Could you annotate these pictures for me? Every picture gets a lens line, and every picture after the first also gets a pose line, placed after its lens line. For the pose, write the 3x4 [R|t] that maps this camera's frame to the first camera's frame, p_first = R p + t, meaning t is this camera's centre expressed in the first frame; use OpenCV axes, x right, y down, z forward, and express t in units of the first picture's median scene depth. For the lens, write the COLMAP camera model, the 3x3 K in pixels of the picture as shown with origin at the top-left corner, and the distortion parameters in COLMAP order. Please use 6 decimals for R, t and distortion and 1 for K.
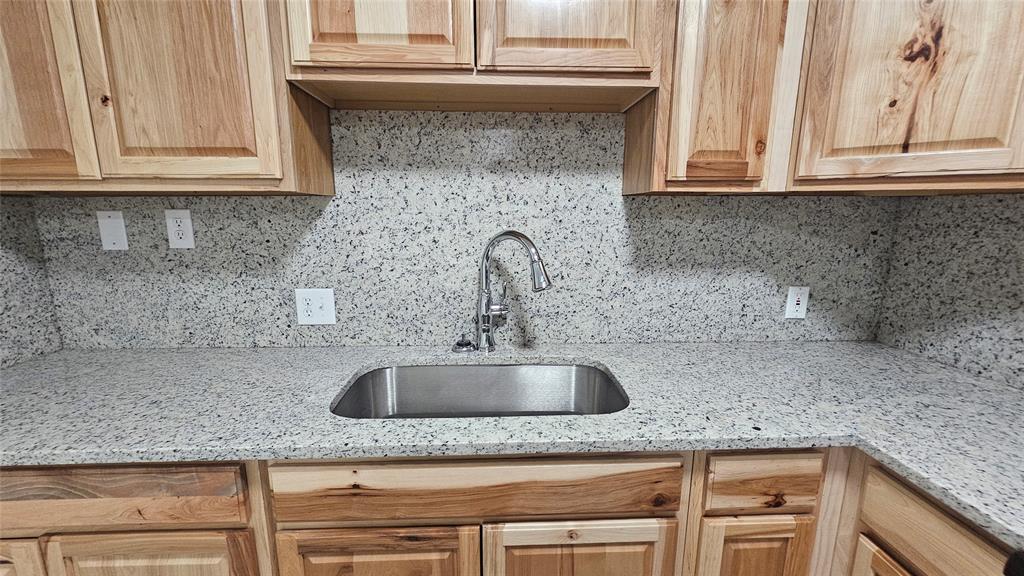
lens RADIAL K [[418.5, 0, 509.7], [0, 418.5, 291.5], [0, 0, 1]] dist [-0.001750, -0.000493]
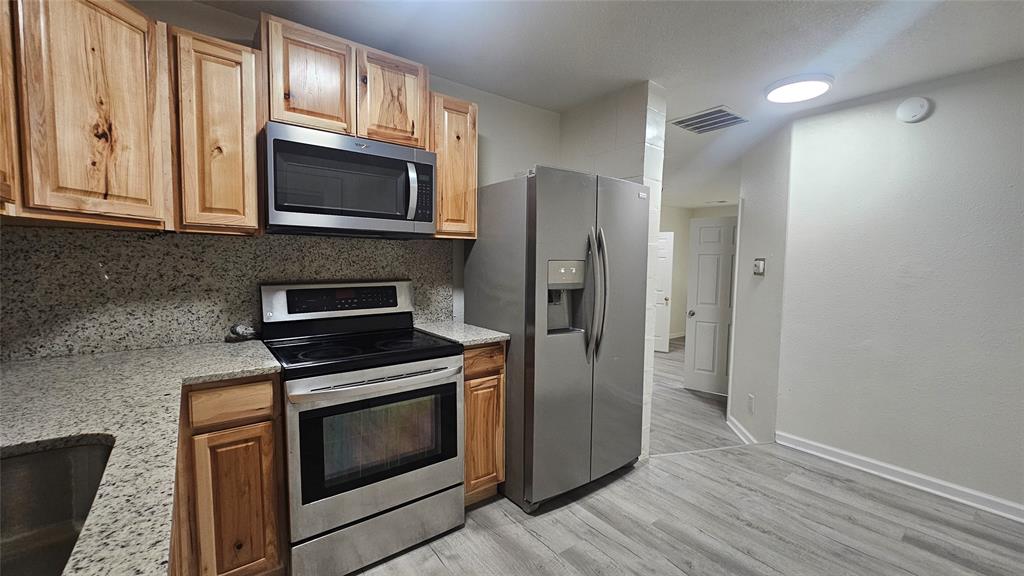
lens RADIAL K [[416.0, 0, 512.1], [0, 416.0, 290.5], [0, 0, 1]] dist [0.000131, 0.000121]
pose [[-0.575426, -0.072467, 0.814637, -0.985652], [0.139214, 0.972852, 0.184876, -0.085133], [-0.805919, 0.219791, -0.549716, 0.659304]]
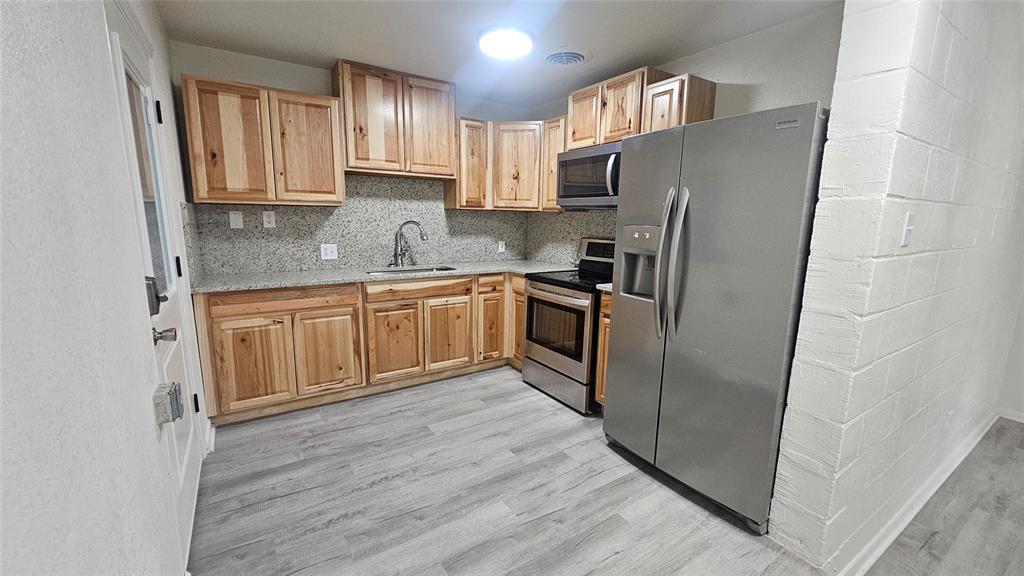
lens RADIAL K [[416.0, 0, 512.1], [0, 416.0, 290.5], [0, 0, 1]] dist [0.000131, 0.000121]
pose [[0.857322, -0.077464, 0.508919, -1.086636], [0.083998, 0.996414, 0.010164, 0.440920], [-0.507882, 0.034034, 0.860754, -2.195355]]
